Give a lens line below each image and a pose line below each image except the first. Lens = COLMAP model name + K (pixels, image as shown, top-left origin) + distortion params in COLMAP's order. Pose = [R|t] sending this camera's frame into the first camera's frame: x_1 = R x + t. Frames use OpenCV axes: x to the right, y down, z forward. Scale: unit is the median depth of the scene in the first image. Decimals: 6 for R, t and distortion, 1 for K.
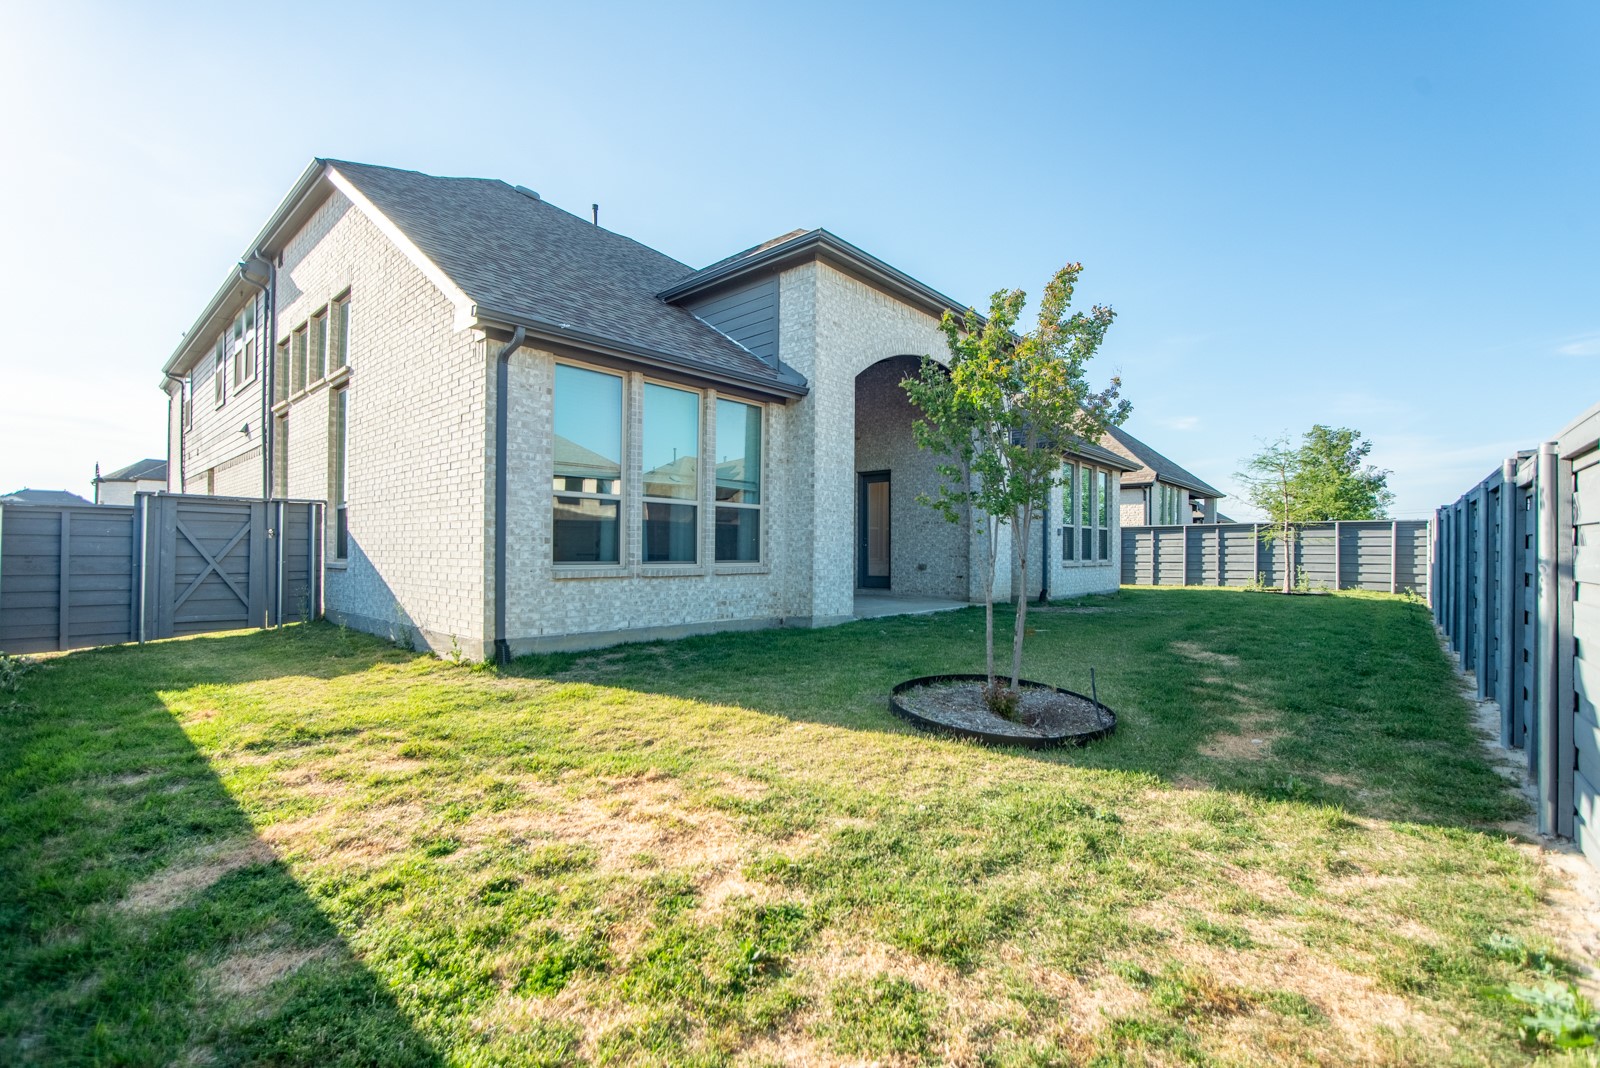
lens RADIAL K [[735.6, 0, 794.9], [0, 735.6, 529.4], [0, 0, 1]] dist [-0.052992, 0.000384]
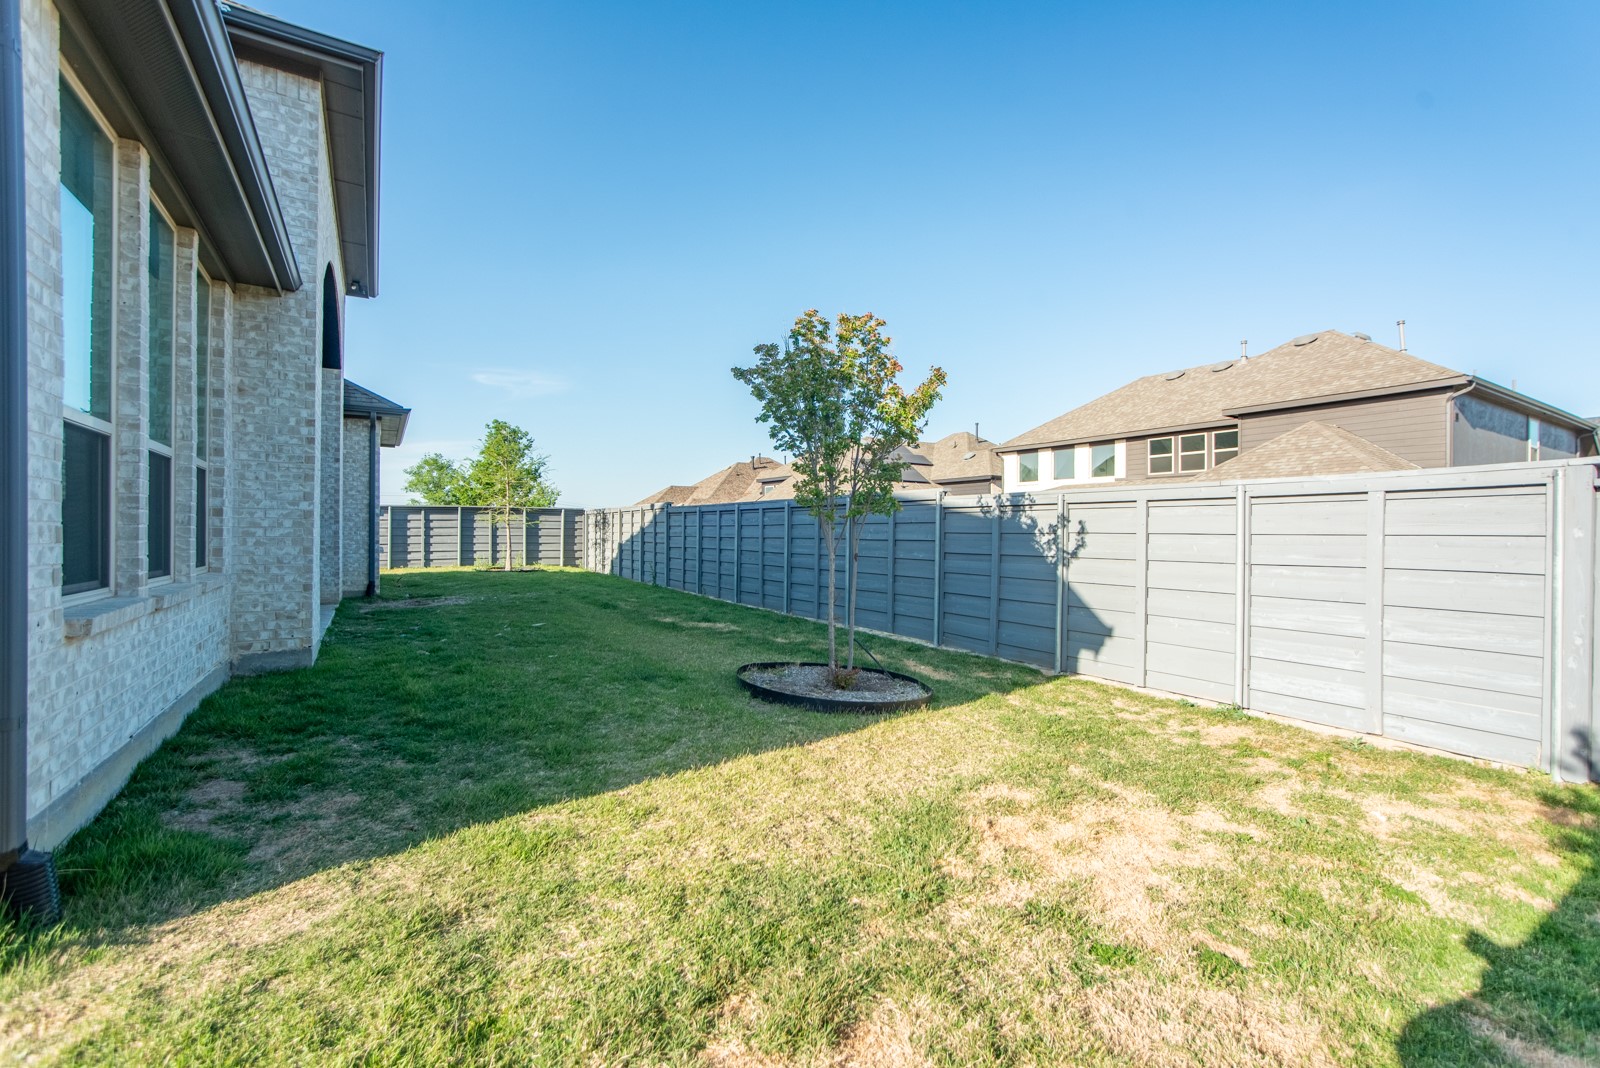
lens RADIAL K [[735.6, 0, 794.9], [0, 735.6, 529.4], [0, 0, 1]] dist [-0.052992, 0.000384]
pose [[0.249846, -0.002807, 0.968281, -0.294011], [-0.031091, 0.999457, 0.010920, -0.001649], [-0.967786, -0.032833, 0.249623, 0.279450]]
